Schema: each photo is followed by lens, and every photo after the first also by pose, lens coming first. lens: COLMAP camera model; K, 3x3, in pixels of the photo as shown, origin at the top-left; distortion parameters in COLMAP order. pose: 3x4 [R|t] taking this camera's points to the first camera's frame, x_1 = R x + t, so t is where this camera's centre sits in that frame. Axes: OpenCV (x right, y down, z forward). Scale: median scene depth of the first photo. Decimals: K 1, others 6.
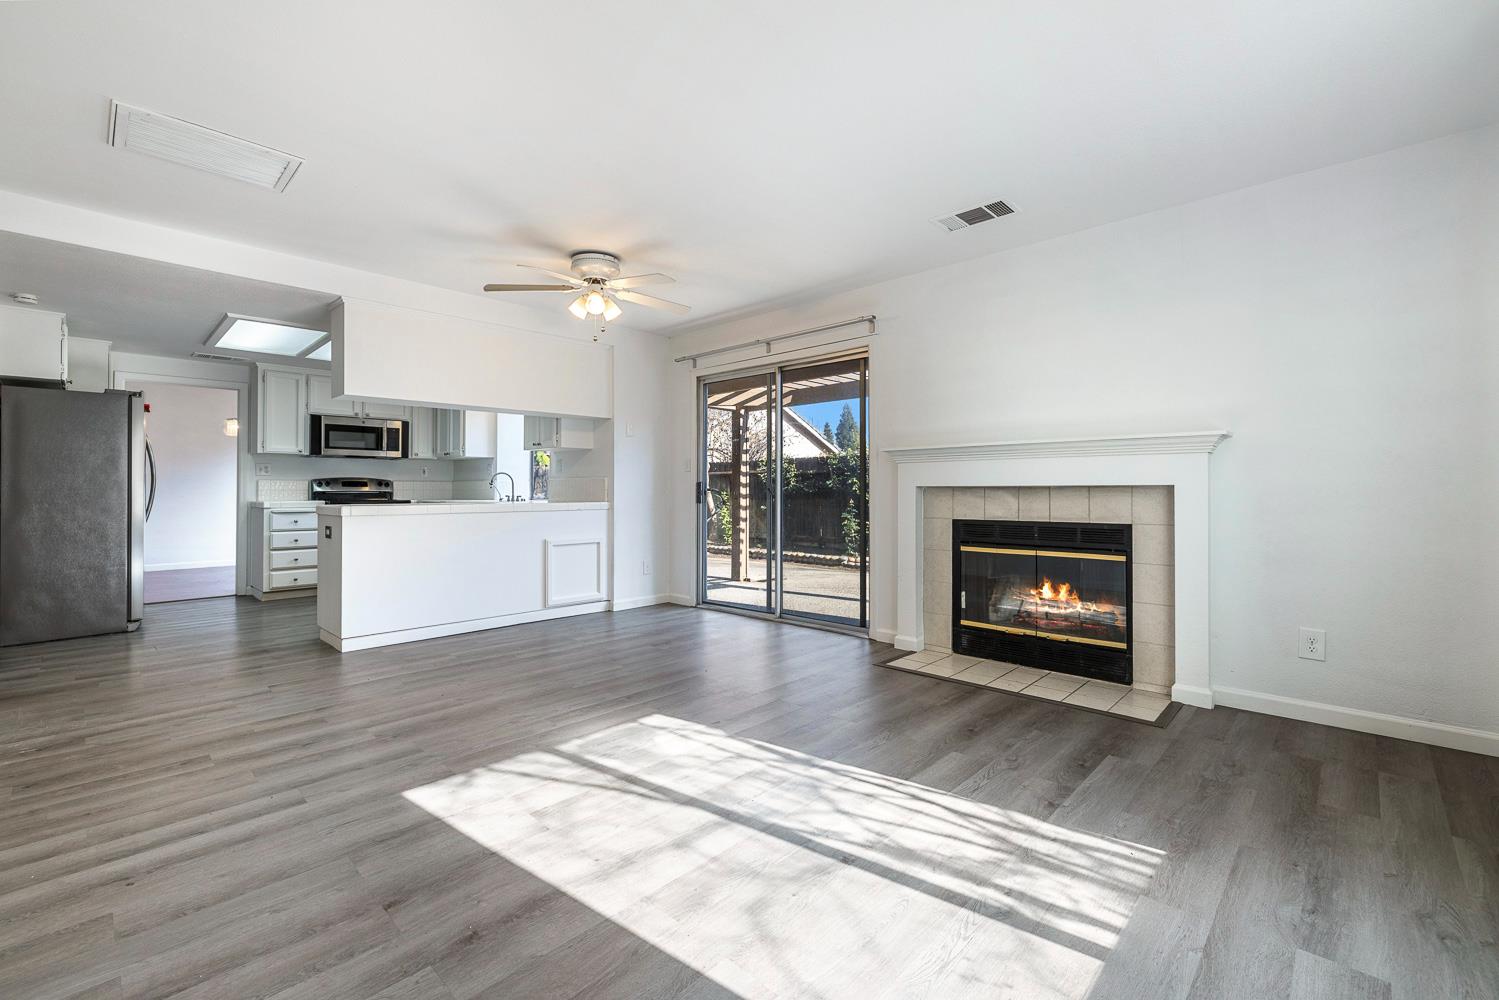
lens RADIAL K [[634.0, 0, 750.3], [0, 634.0, 485.0], [0, 0, 1]] dist [0.004136, 0.000077]
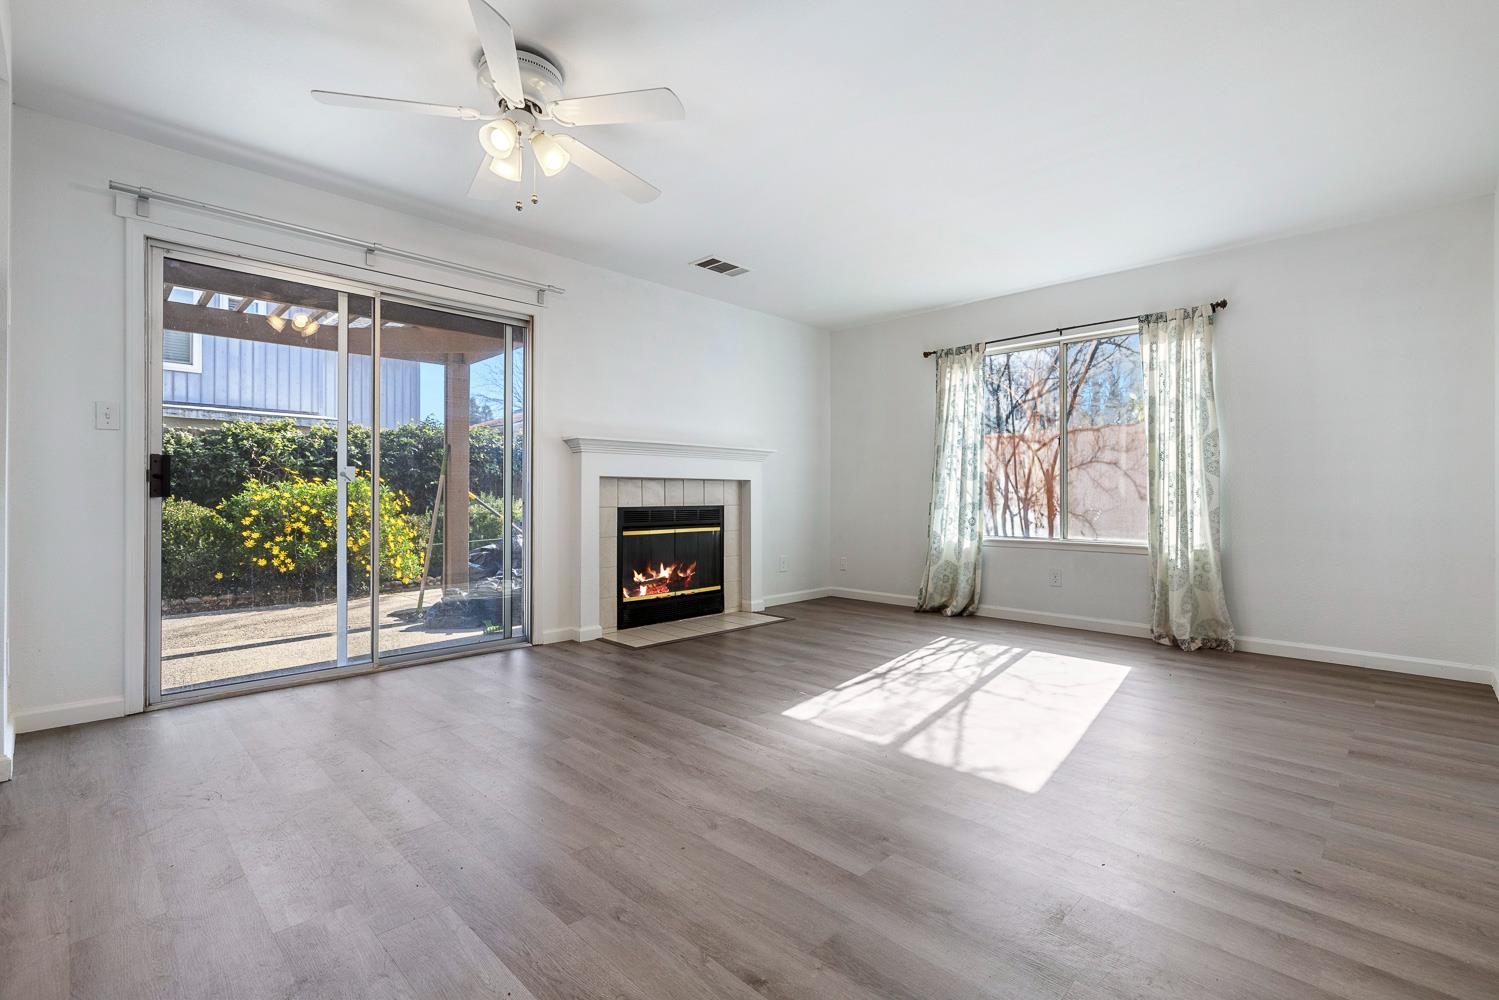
lens RADIAL K [[689.3, 0, 735.8], [0, 689.3, 488.8], [0, 0, 1]] dist [-0.001890, -0.000386]
pose [[0.022879, 0.007741, 0.999708, -1.431571], [-0.014980, 0.999860, -0.007400, 0.046561], [-0.999626, -0.014806, 0.022992, 1.289671]]
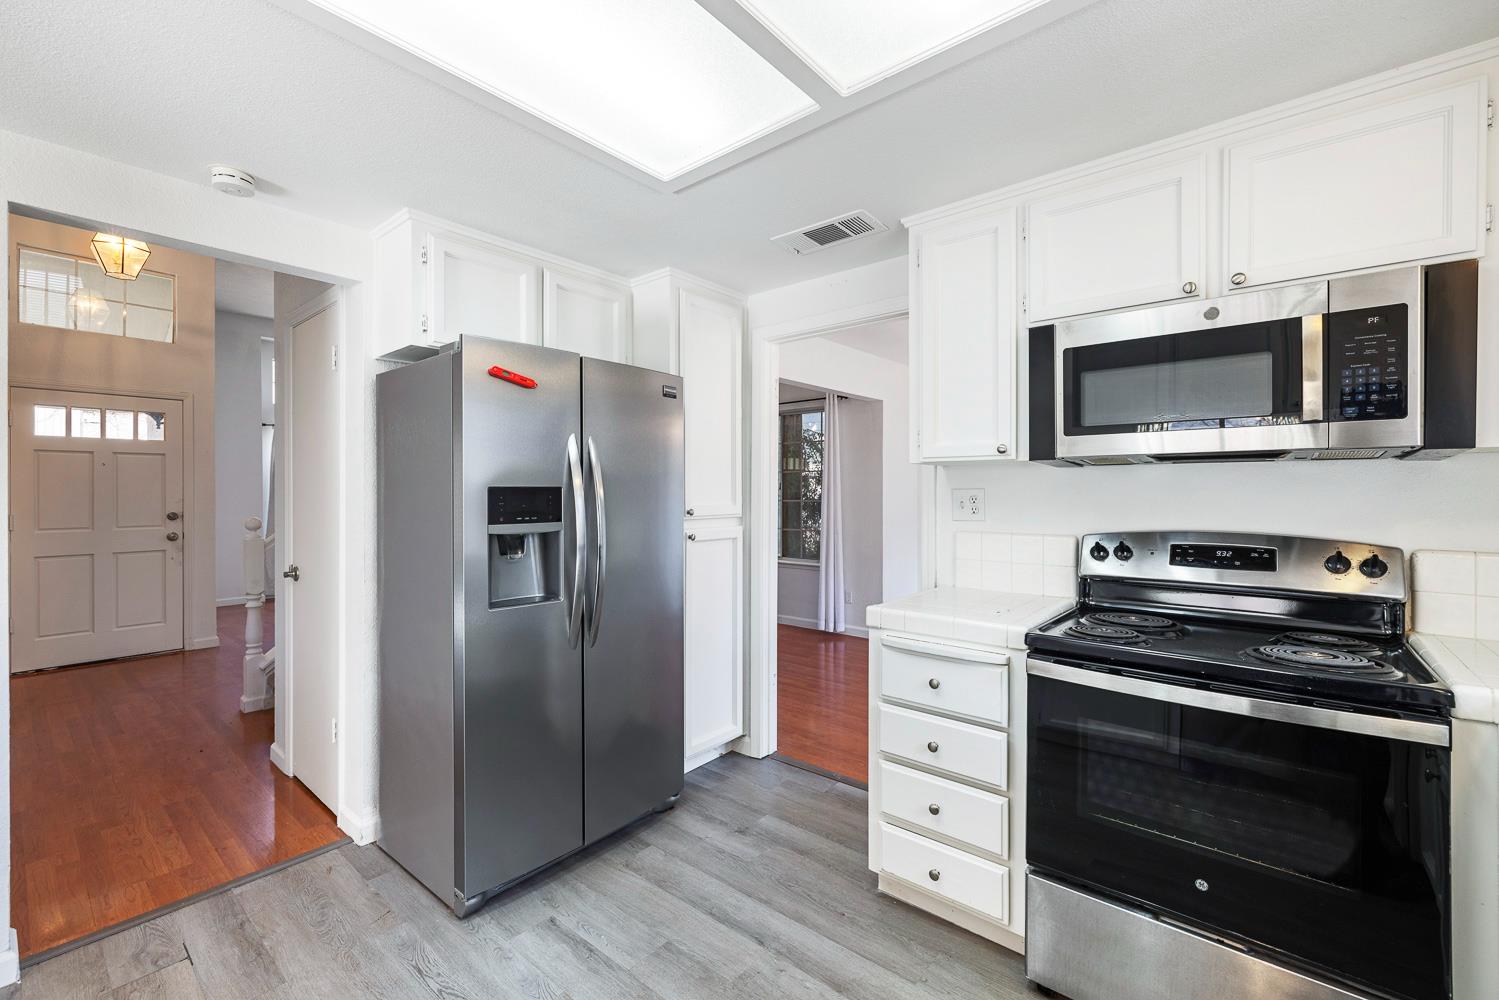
lens RADIAL K [[634.0, 0, 742.8], [0, 634.0, 493.8], [0, 0, 1]] dist [0.004136, 0.000077]
pose [[0.066012, 0.001005, -0.997818, -1.120922], [0.006993, 0.999974, 0.001470, -0.092533], [0.997794, -0.007075, 0.066003, 2.387263]]
